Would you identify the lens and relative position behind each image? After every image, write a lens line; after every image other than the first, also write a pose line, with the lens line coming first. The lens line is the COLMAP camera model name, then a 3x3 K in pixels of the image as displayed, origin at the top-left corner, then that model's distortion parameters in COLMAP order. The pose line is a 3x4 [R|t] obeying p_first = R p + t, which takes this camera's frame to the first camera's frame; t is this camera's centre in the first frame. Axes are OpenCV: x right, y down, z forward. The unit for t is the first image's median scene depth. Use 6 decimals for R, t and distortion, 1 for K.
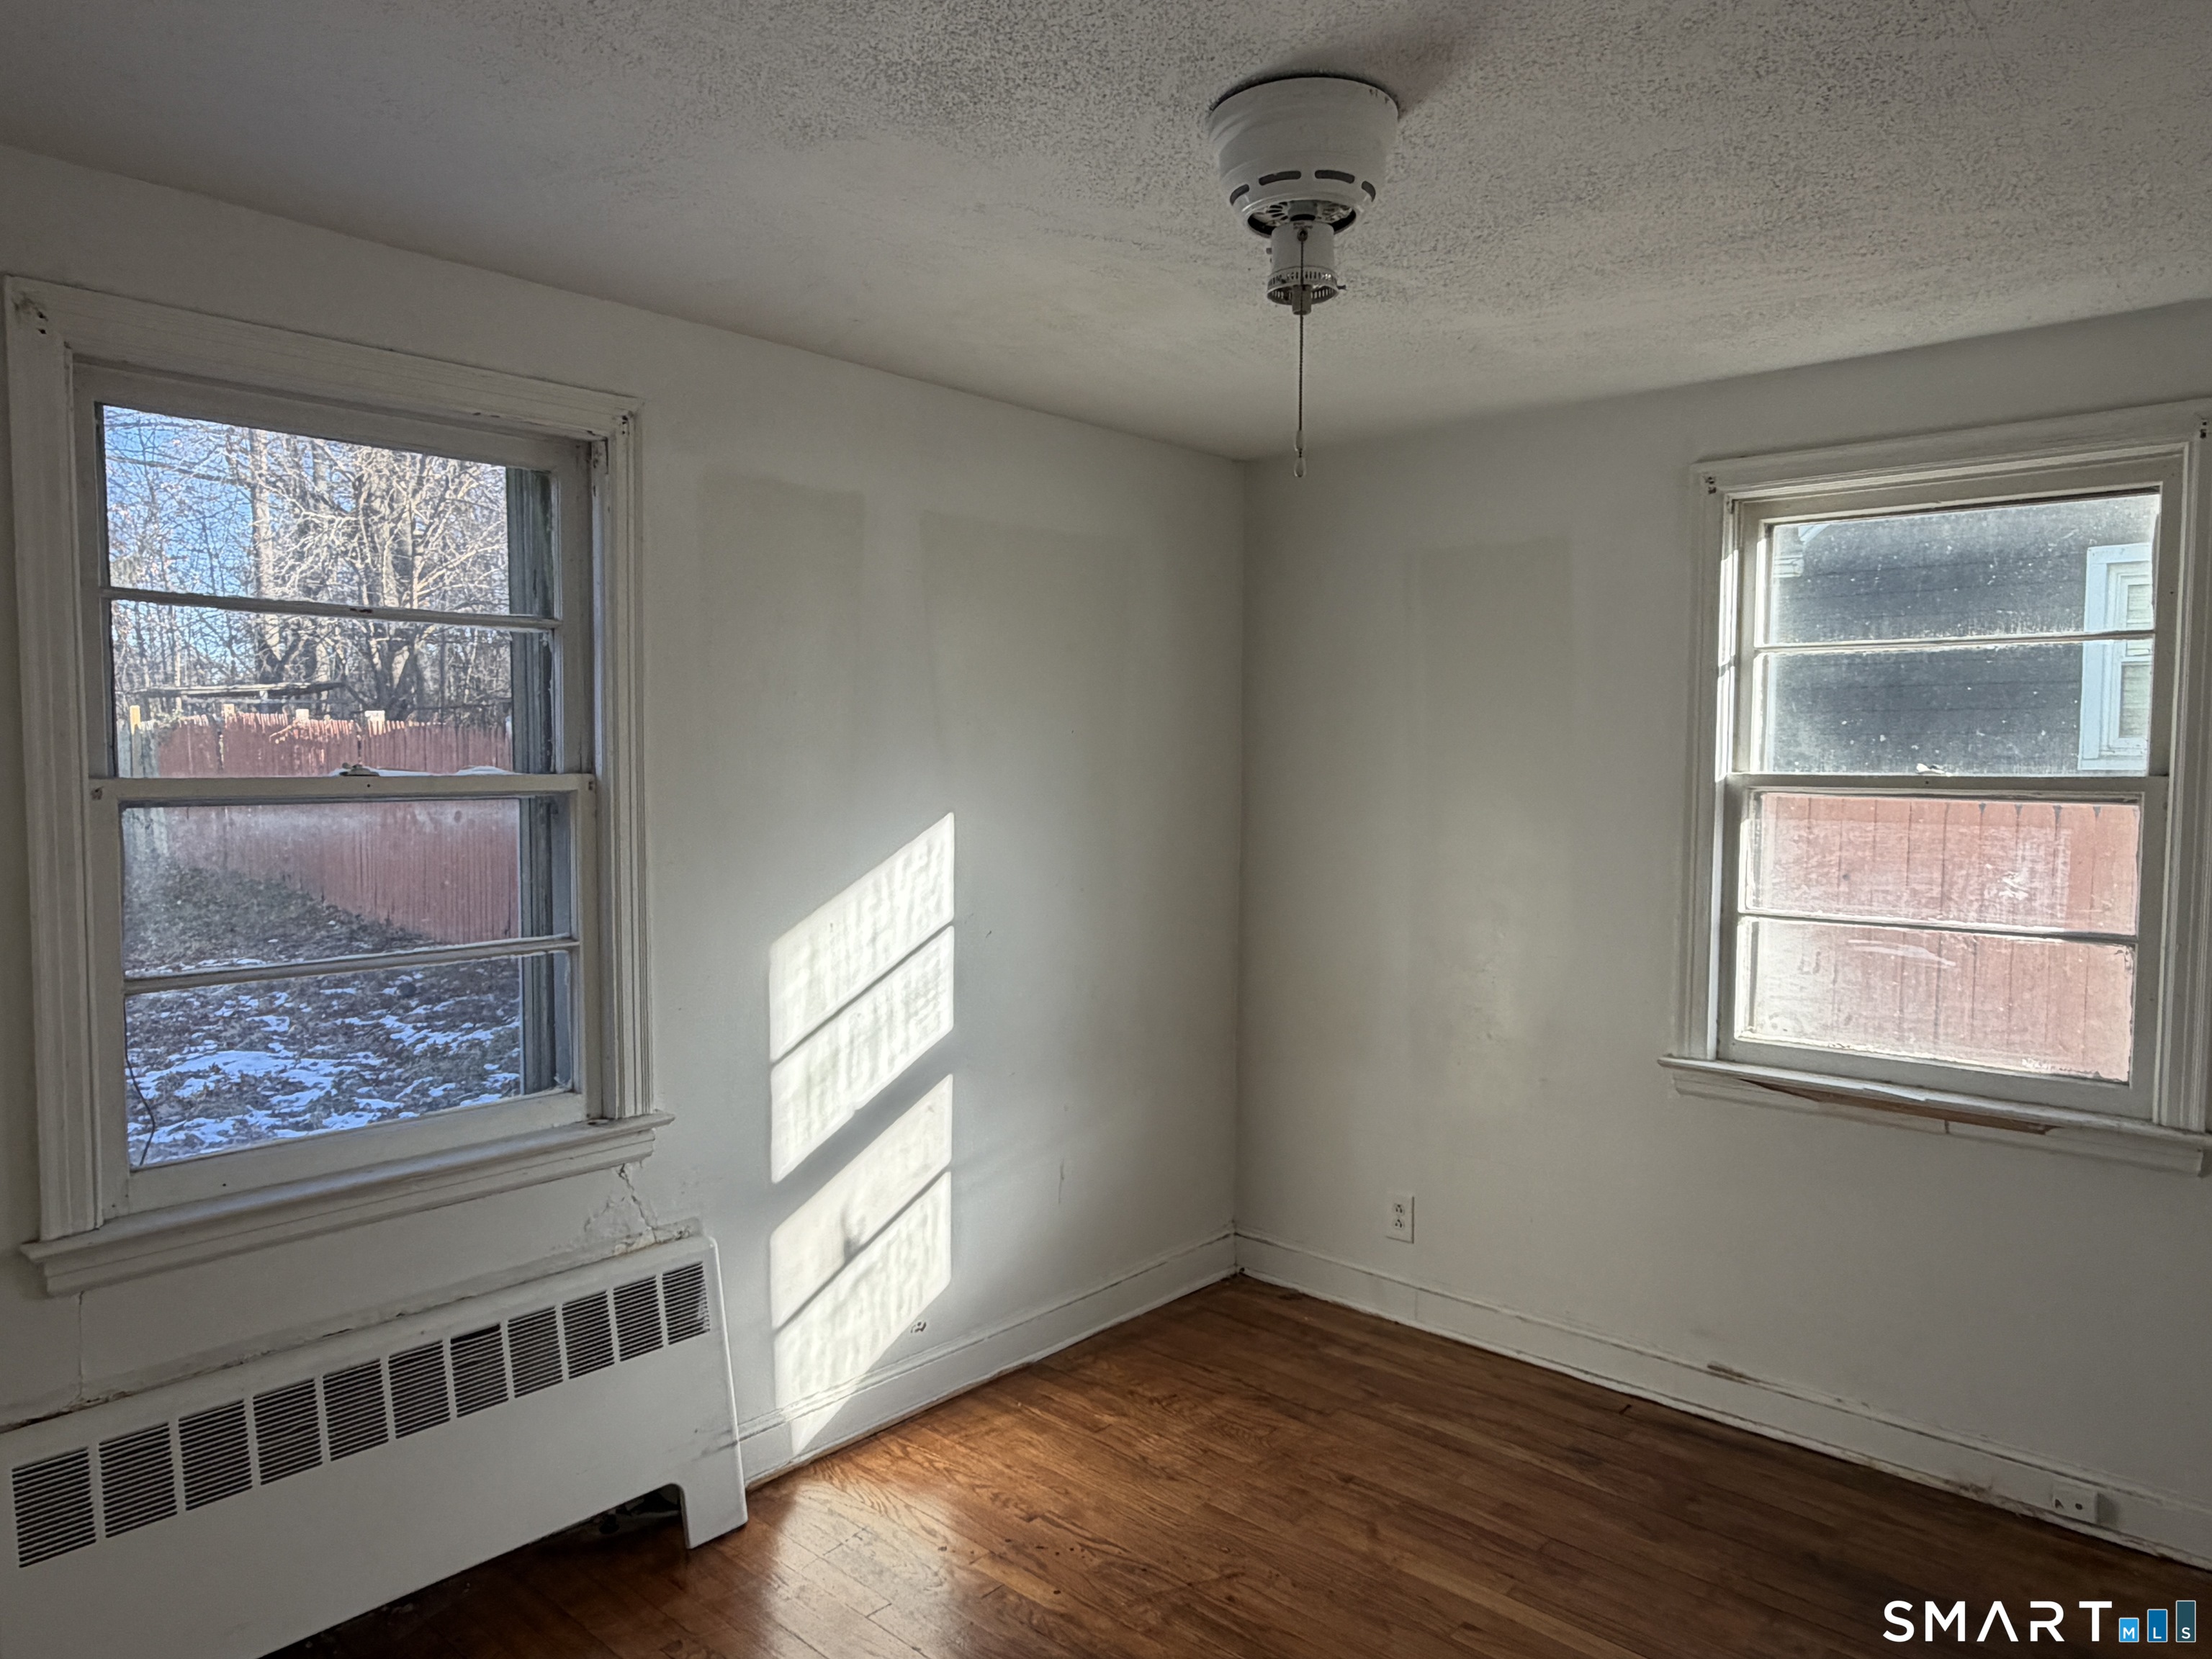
lens RADIAL K [[1437.1, 0, 1086.5], [0, 1437.1, 823.3], [0, 0, 1]] dist [-0.000717, 0.000887]
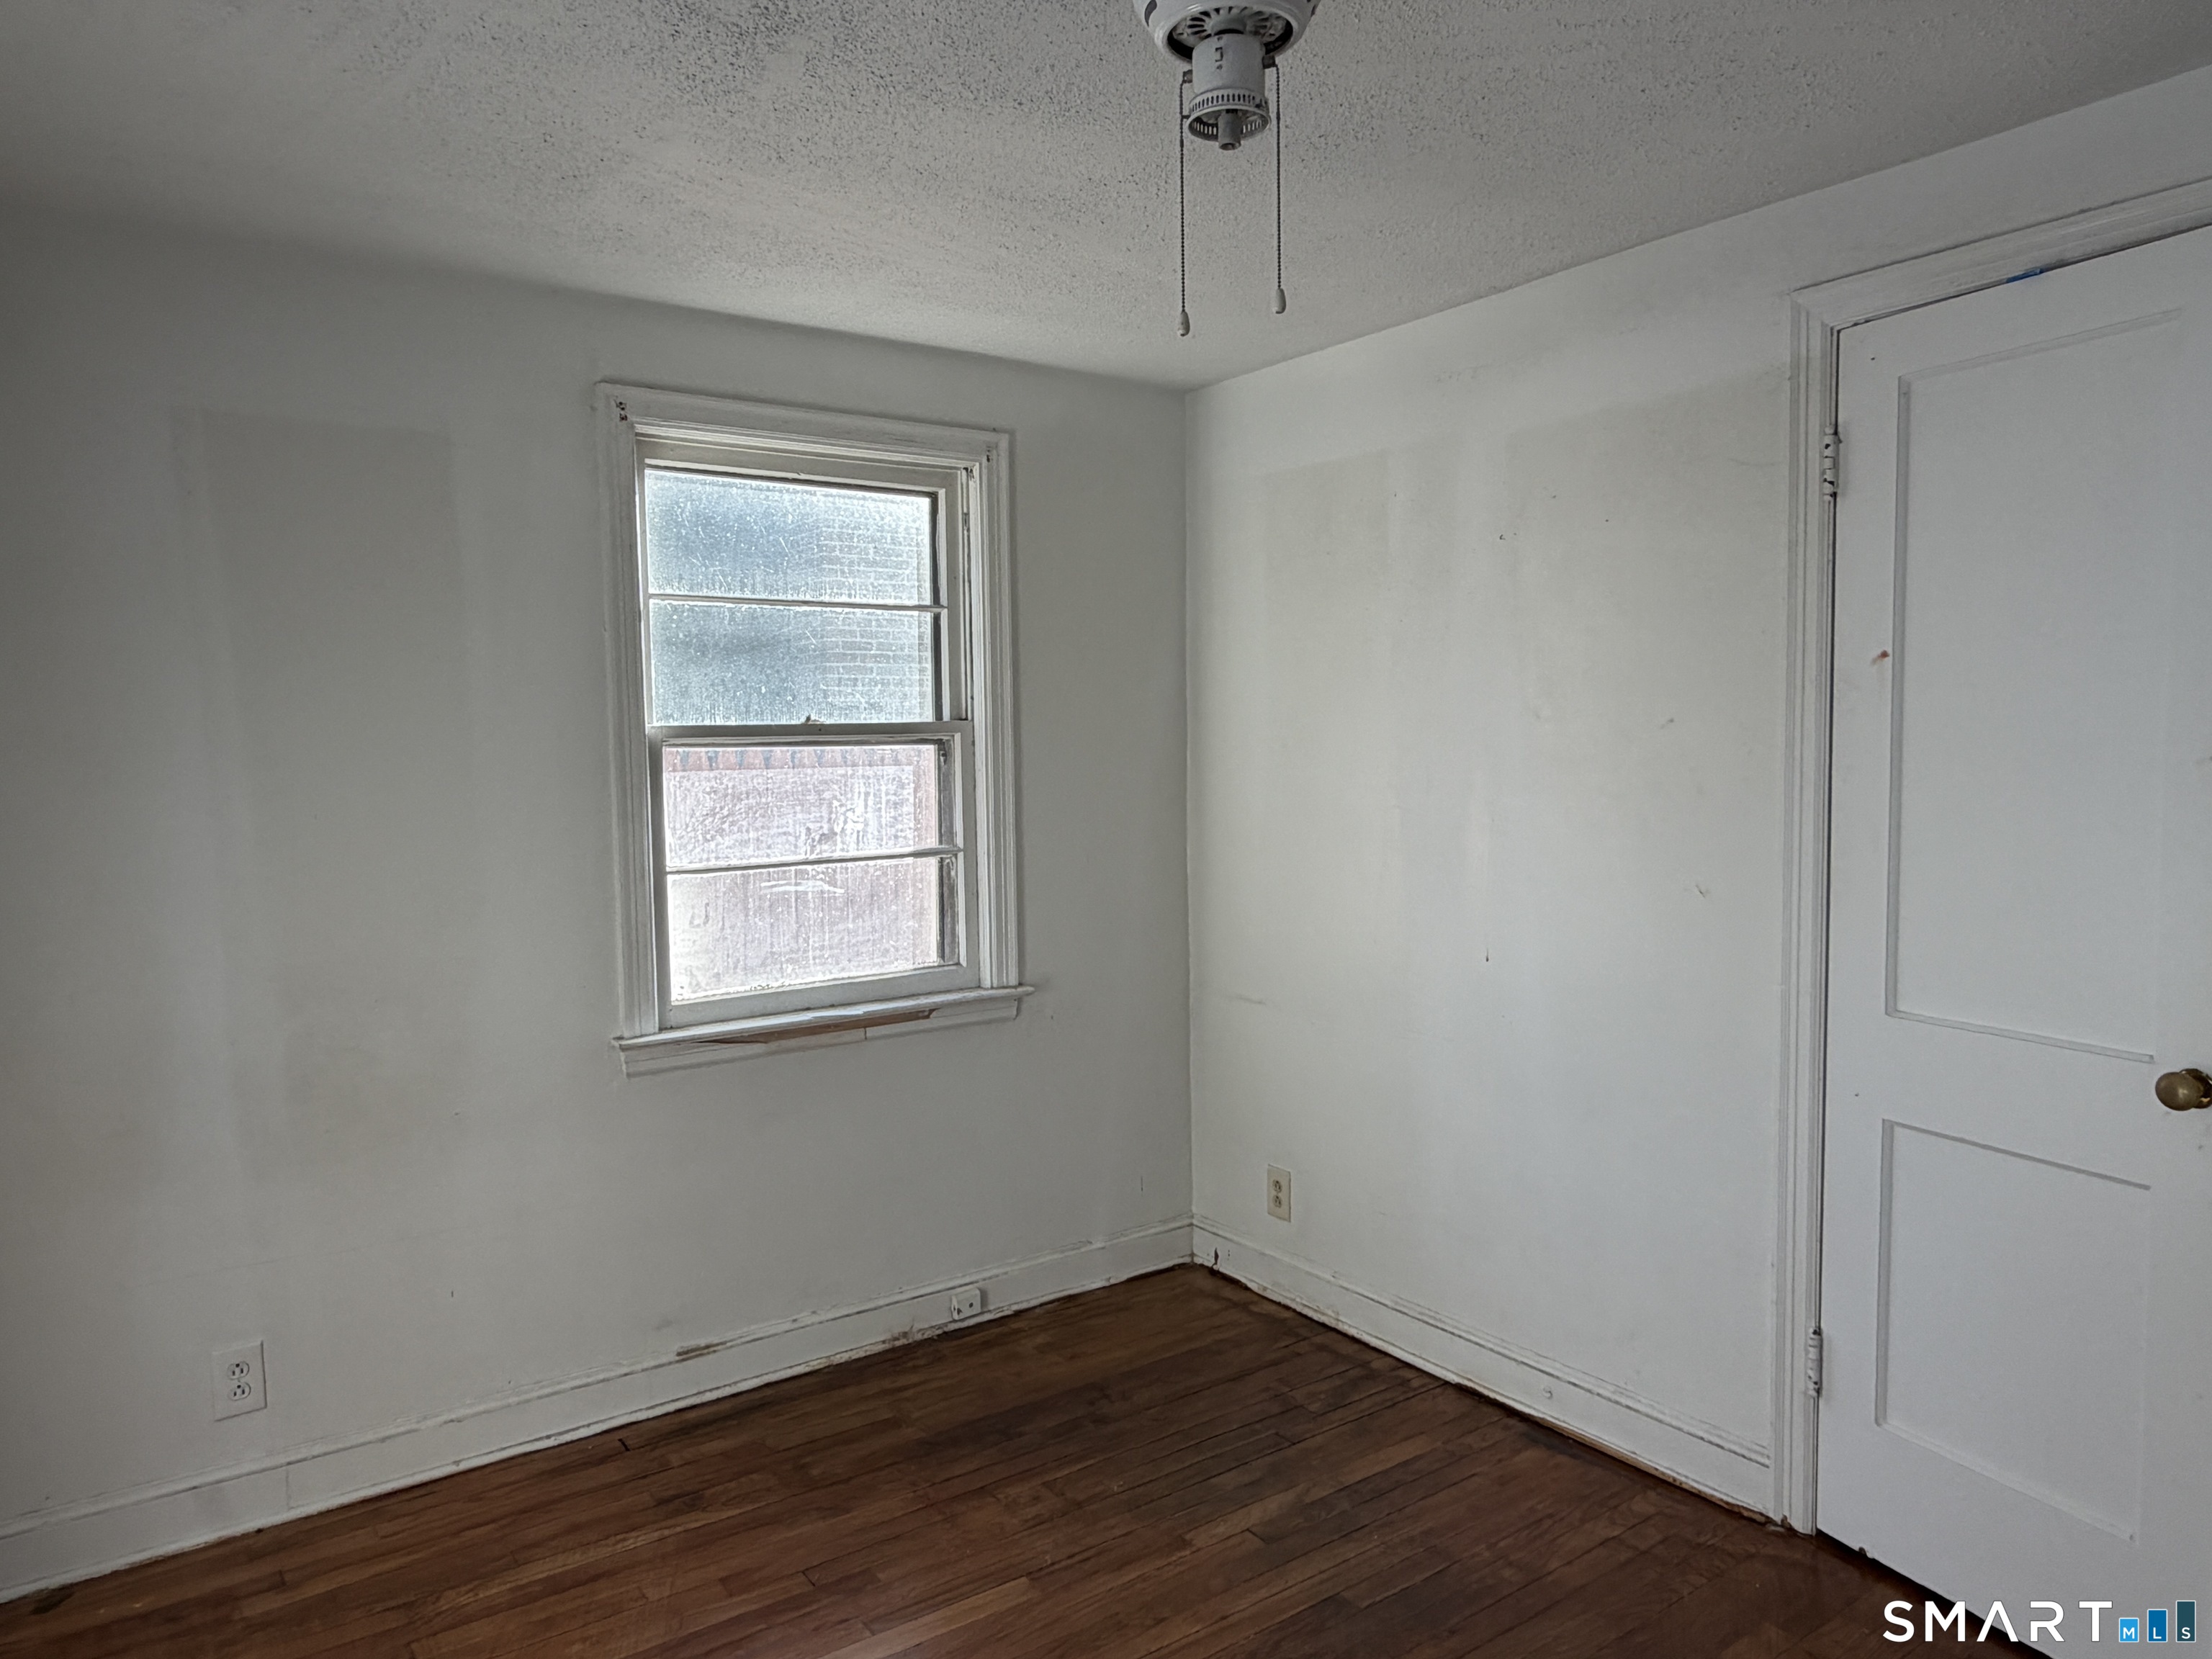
lens RADIAL K [[1437.1, 0, 1086.5], [0, 1437.1, 823.3], [0, 0, 1]] dist [-0.000717, 0.000887]
pose [[0.222305, -0.068947, 0.972536, -0.415236], [0.069605, 0.996074, 0.054705, -0.002643], [-0.972489, 0.055532, 0.226231, 0.524212]]
